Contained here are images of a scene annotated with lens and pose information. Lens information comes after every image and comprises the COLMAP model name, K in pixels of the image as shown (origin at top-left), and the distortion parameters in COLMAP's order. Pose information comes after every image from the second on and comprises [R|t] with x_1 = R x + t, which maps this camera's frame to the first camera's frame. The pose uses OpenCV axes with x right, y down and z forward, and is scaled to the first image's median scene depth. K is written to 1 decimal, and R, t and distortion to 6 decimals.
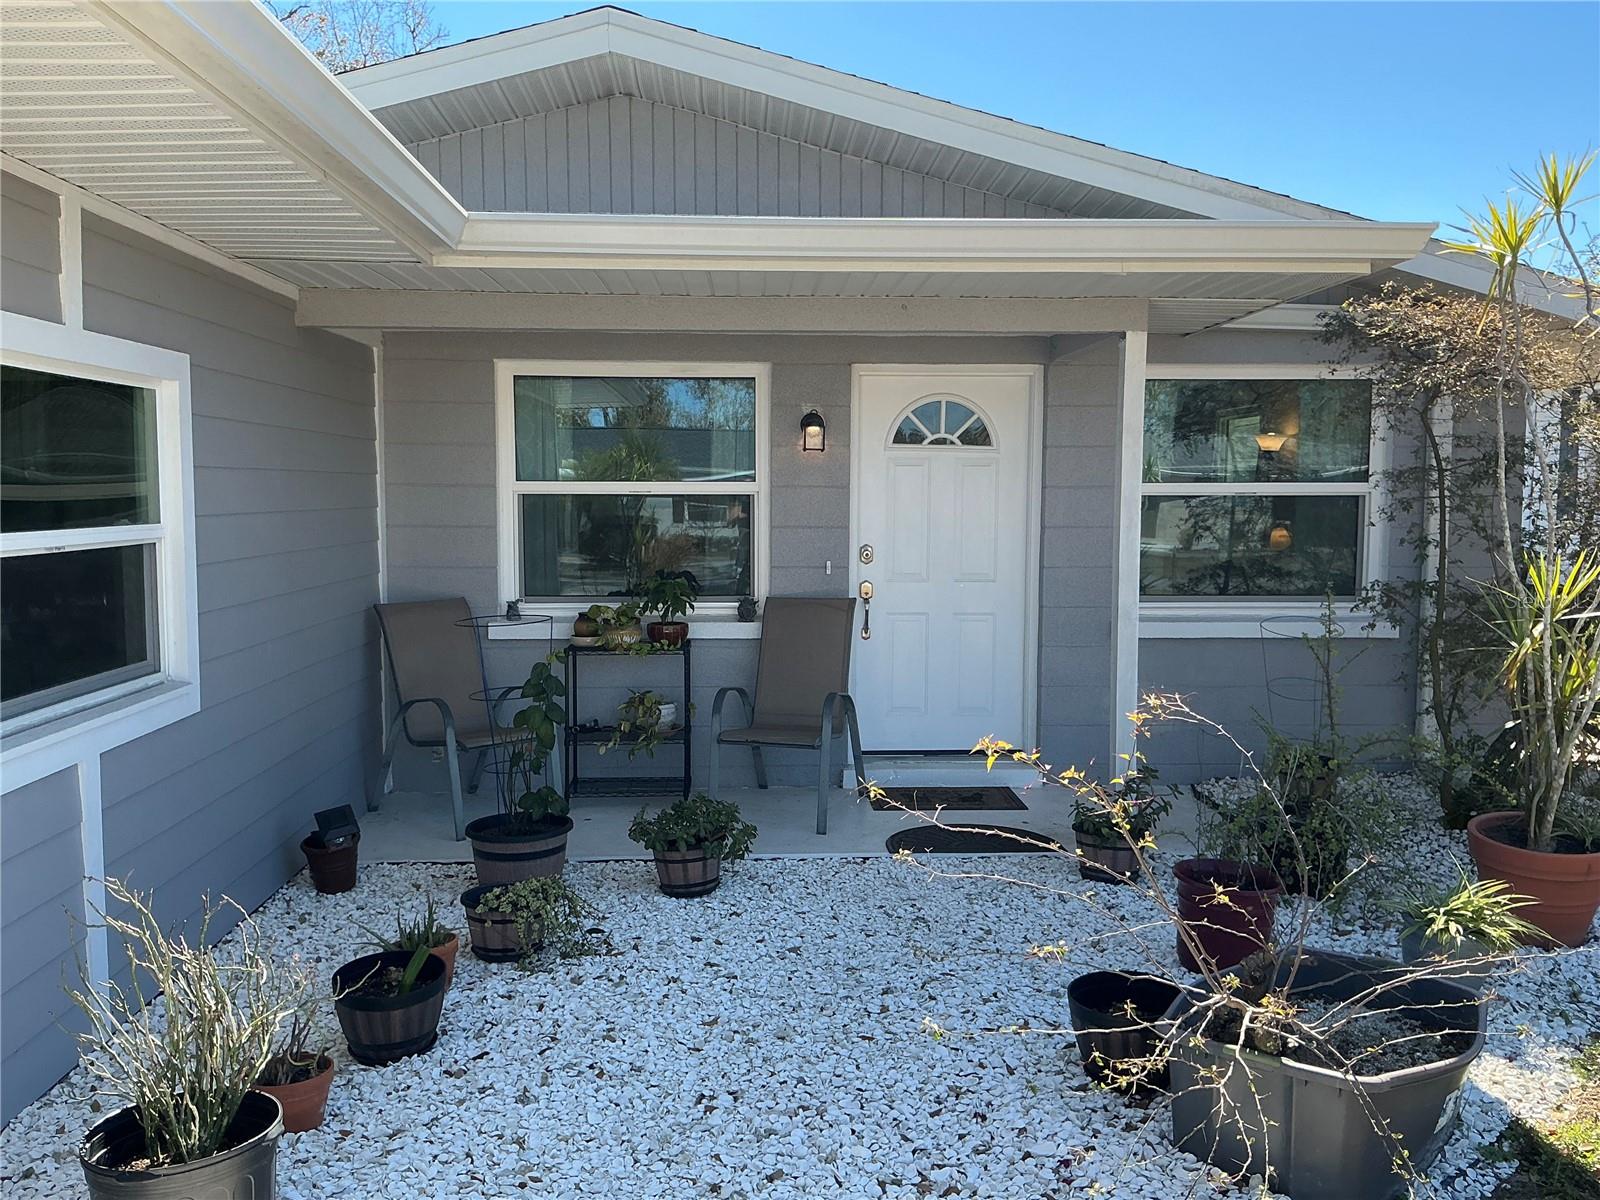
lens RADIAL K [[1330.1, 0, 795.1], [0, 1330.1, 601.4], [0, 0, 1]] dist [0.145947, -0.317482]
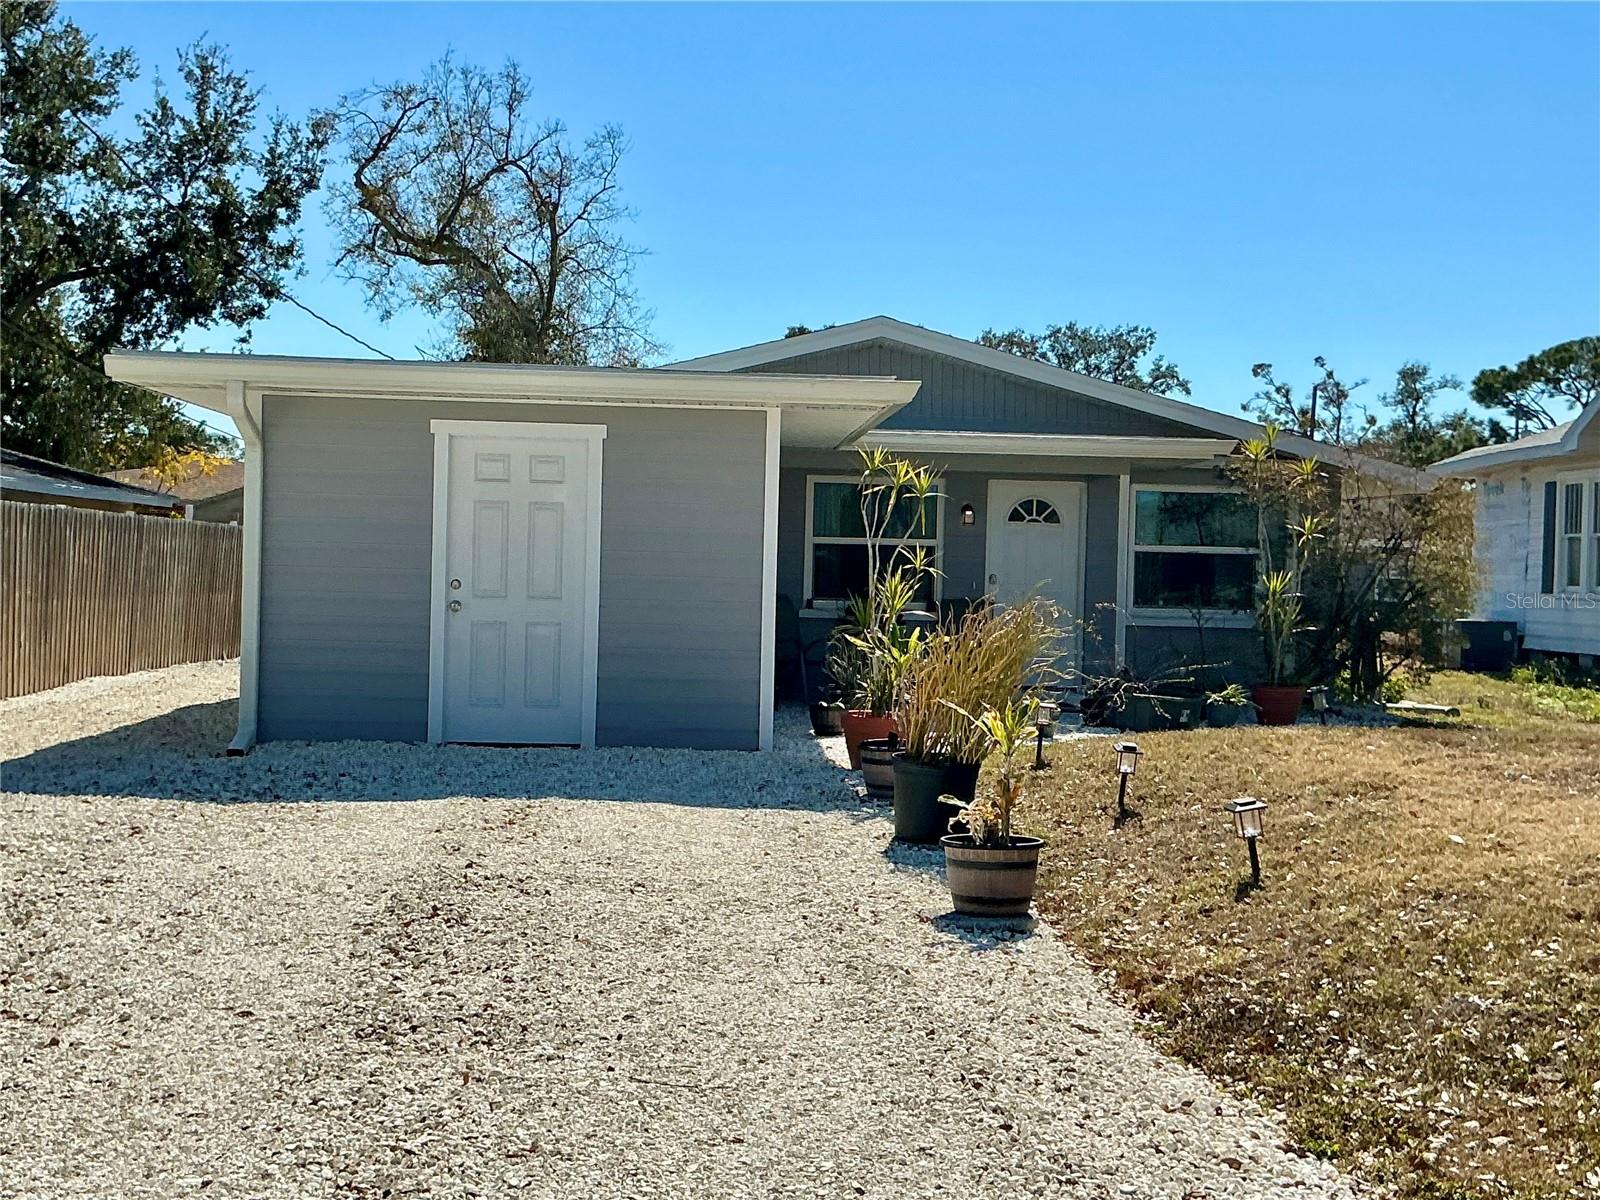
lens RADIAL K [[2000.7, 0, 800.0], [0, 2000.7, 600.0], [0, 0, 1]] dist [0.156003, -0.353596]
pose [[0.999694, 0.021834, 0.011657, -0.261525], [-0.020963, 0.997314, -0.070174, 0.206211], [-0.013157, 0.069908, 0.997467, -1.890519]]
